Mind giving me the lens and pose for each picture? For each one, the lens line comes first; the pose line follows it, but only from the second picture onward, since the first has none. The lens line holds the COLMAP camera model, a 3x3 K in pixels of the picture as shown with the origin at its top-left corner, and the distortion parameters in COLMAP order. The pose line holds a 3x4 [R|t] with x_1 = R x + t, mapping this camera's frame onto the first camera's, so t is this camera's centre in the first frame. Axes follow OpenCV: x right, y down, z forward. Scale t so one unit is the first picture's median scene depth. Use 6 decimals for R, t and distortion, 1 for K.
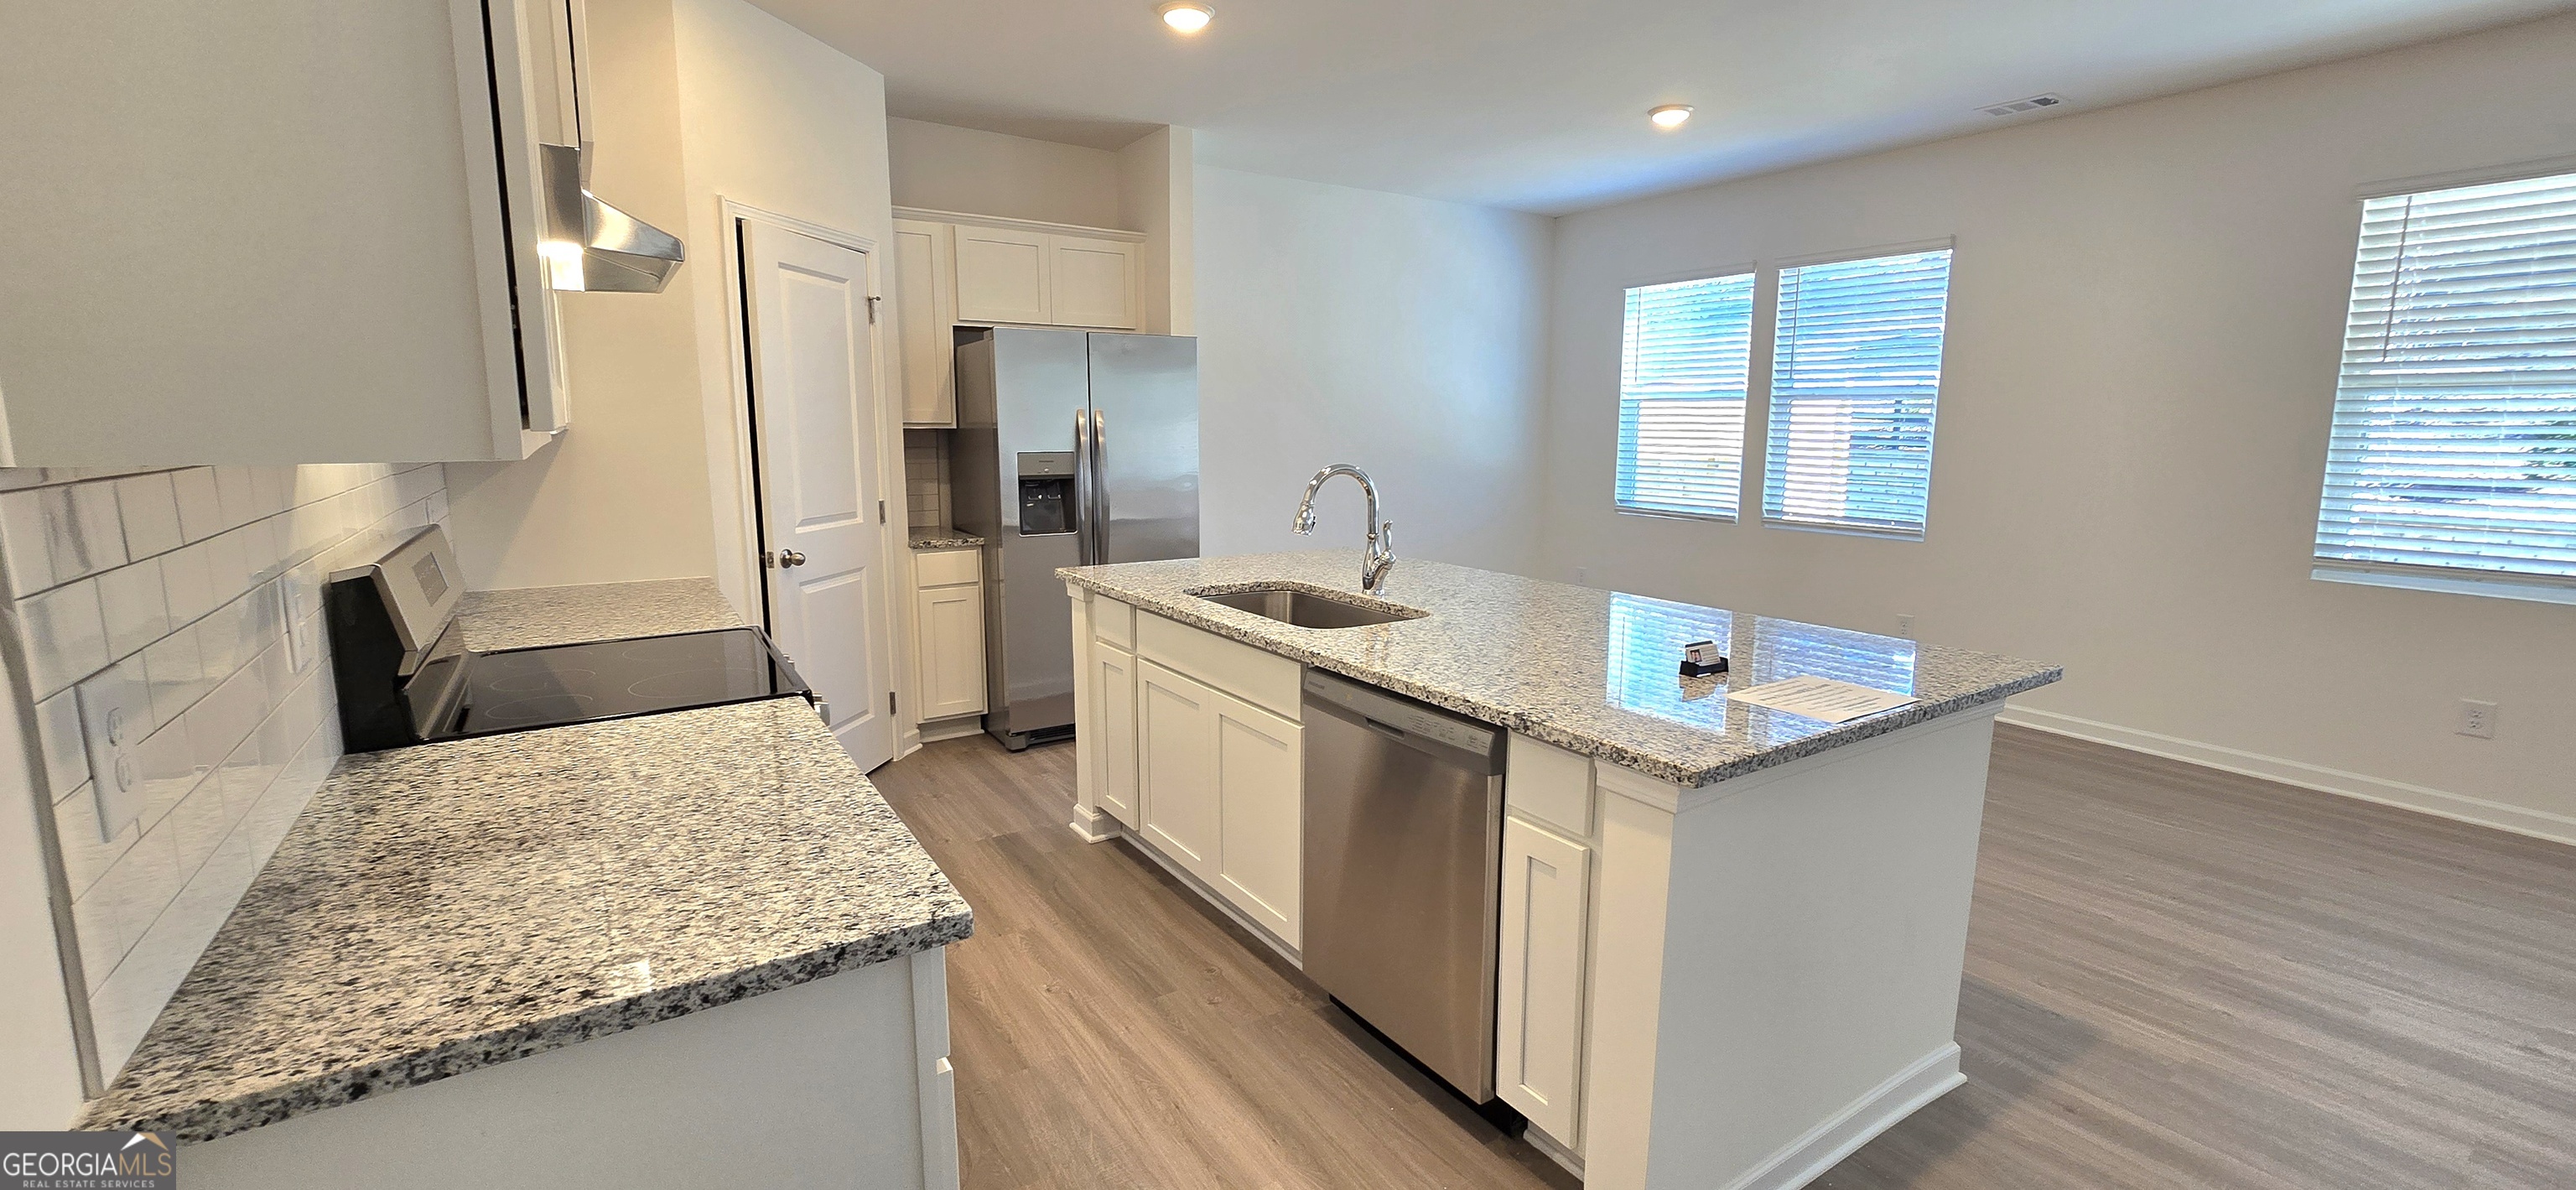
lens RADIAL K [[1057.5, 0, 1270.6], [0, 1057.5, 581.7], [0, 0, 1]] dist [-0.004754, -0.000144]
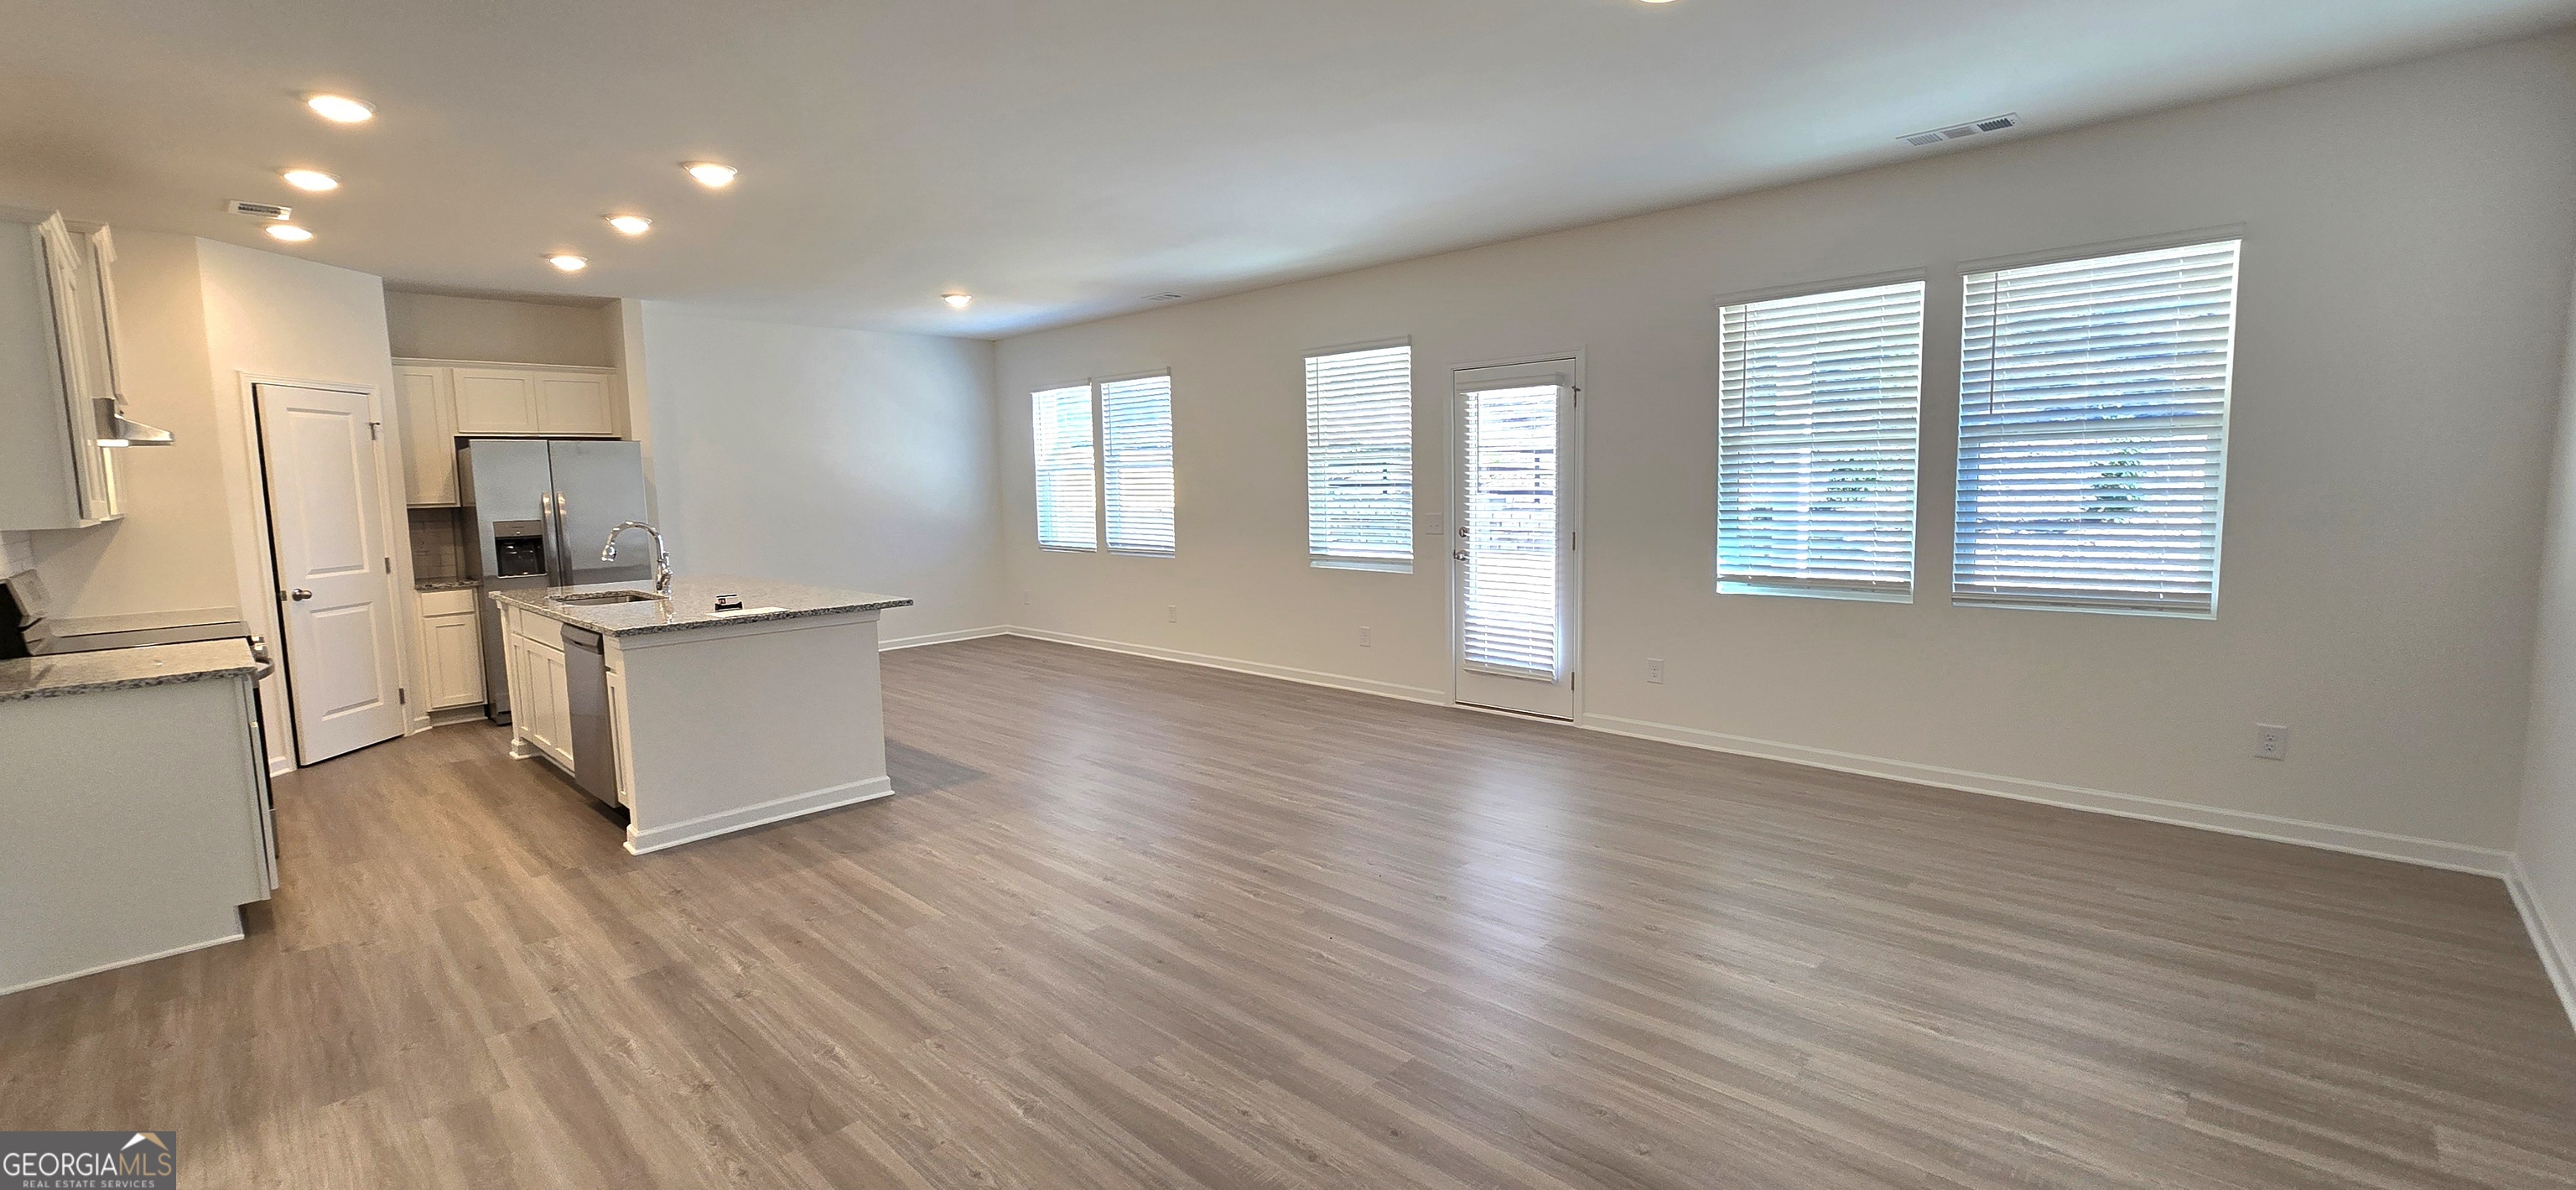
lens RADIAL K [[1057.5, 0, 1270.6], [0, 1057.5, 581.7], [0, 0, 1]] dist [-0.004754, -0.000144]
pose [[0.974736, -0.046186, 0.218531, 0.503973], [0.057989, 0.997167, -0.047903, 0.097610], [-0.215700, 0.059365, 0.974654, -0.689524]]
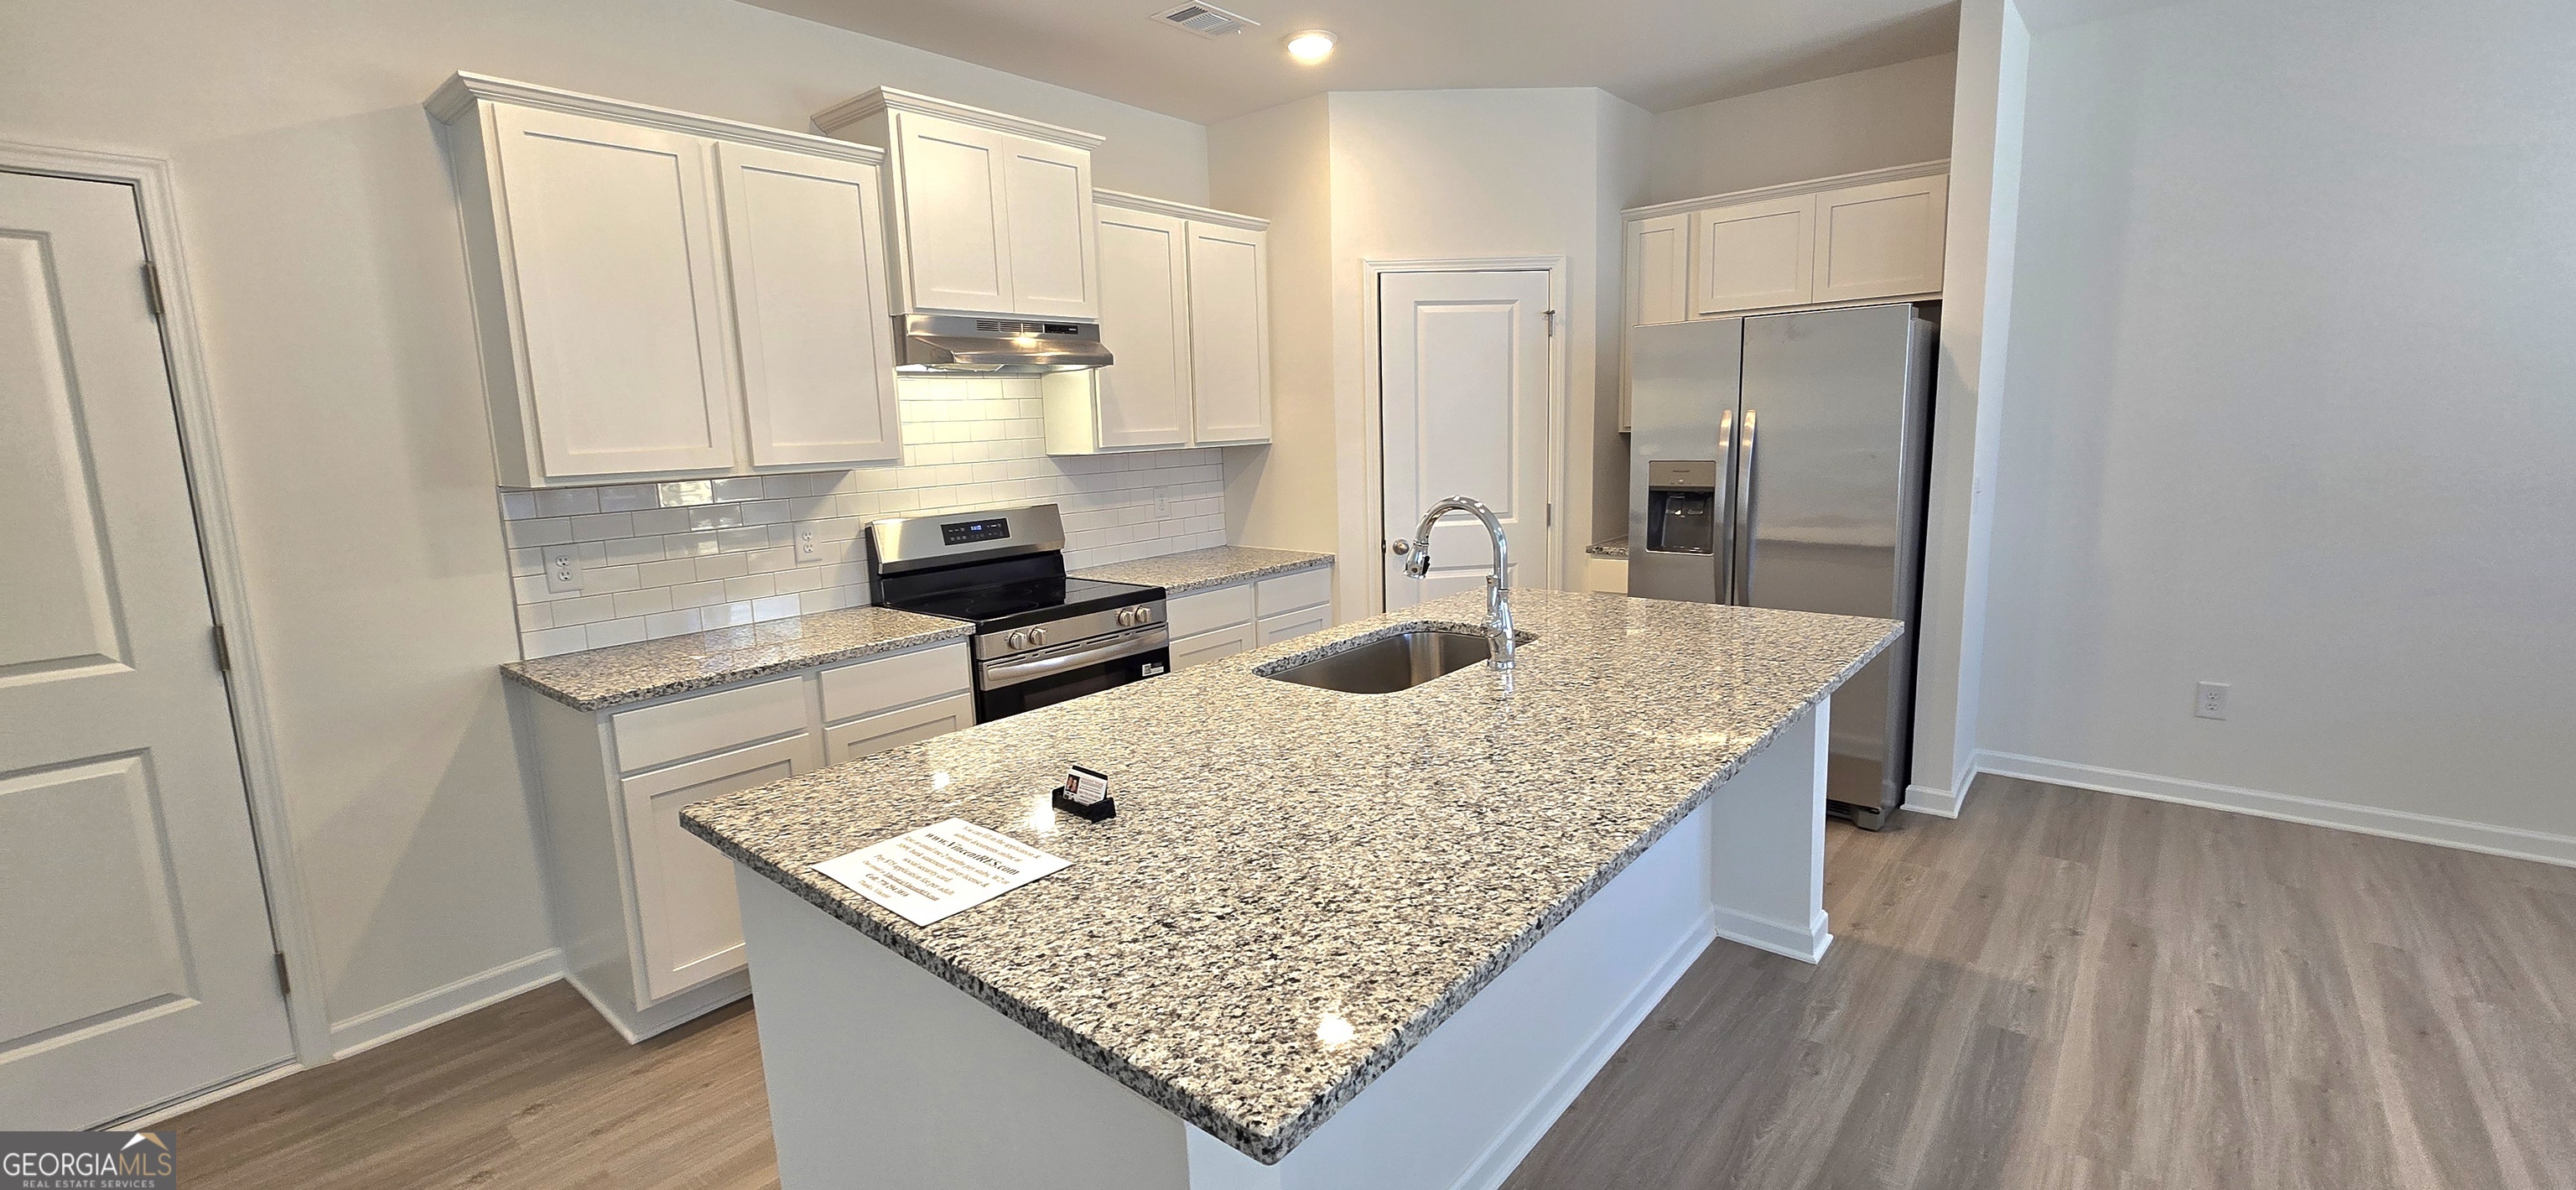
lens RADIAL K [[1057.5, 0, 1270.6], [0, 1057.5, 581.7], [0, 0, 1]] dist [-0.004754, -0.000144]
pose [[0.291405, 0.133852, -0.947189, 0.548499], [-0.109379, 0.988330, 0.106015, -0.079560], [0.950326, 0.072709, 0.302645, 0.415341]]
